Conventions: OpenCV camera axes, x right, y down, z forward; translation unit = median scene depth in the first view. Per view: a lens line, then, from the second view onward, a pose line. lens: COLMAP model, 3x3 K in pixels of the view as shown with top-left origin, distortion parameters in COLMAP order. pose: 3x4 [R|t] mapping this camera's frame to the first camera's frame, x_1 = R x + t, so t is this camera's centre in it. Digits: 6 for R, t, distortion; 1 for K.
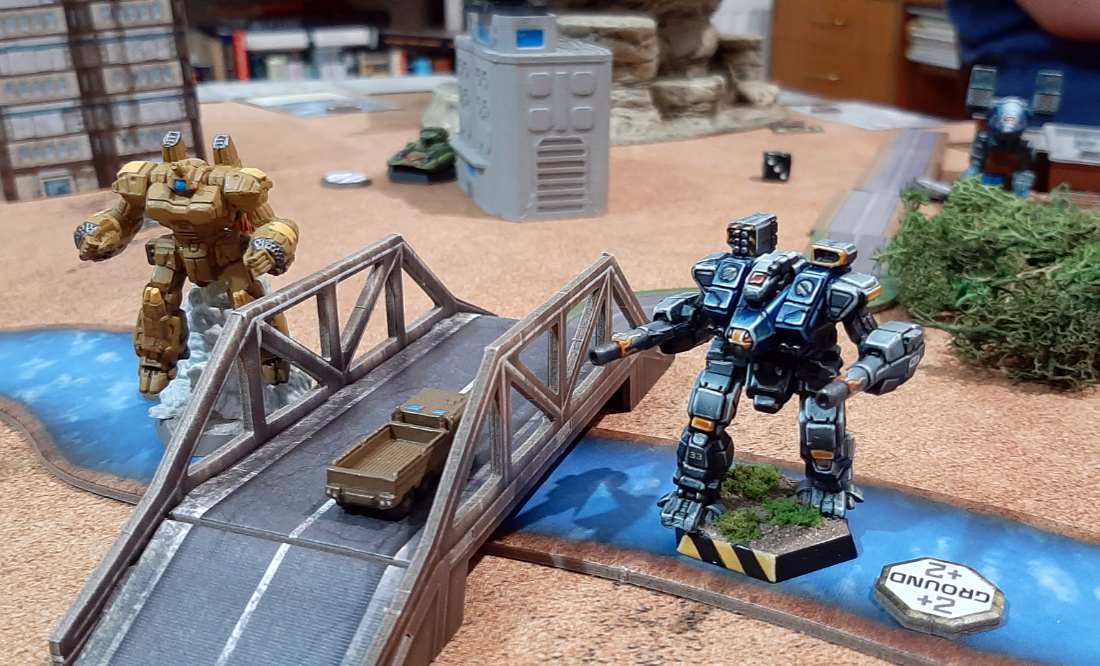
lens RADIAL K [[1156.8, 0, 655.7], [0, 1156.8, 269.3], [0, 0, 1]] dist [0.009945, -0.030548]
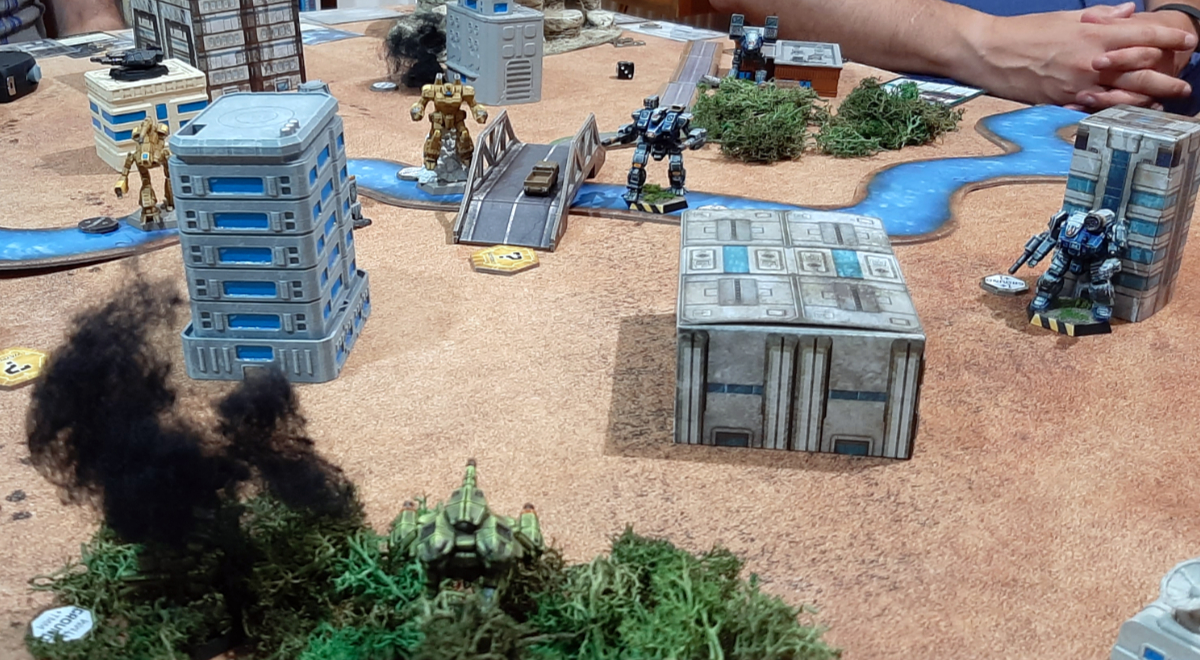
lens RADIAL K [[1102.2, 0, 599.0], [0, 1102.2, 251.9], [0, 0, 1]] dist [0.066311, 0.002610]
pose [[0.991566, -0.052314, 0.118577, -0.195346], [0.041921, 0.995193, 0.088512, 0.045974], [-0.122637, -0.082794, 0.988992, -0.884576]]
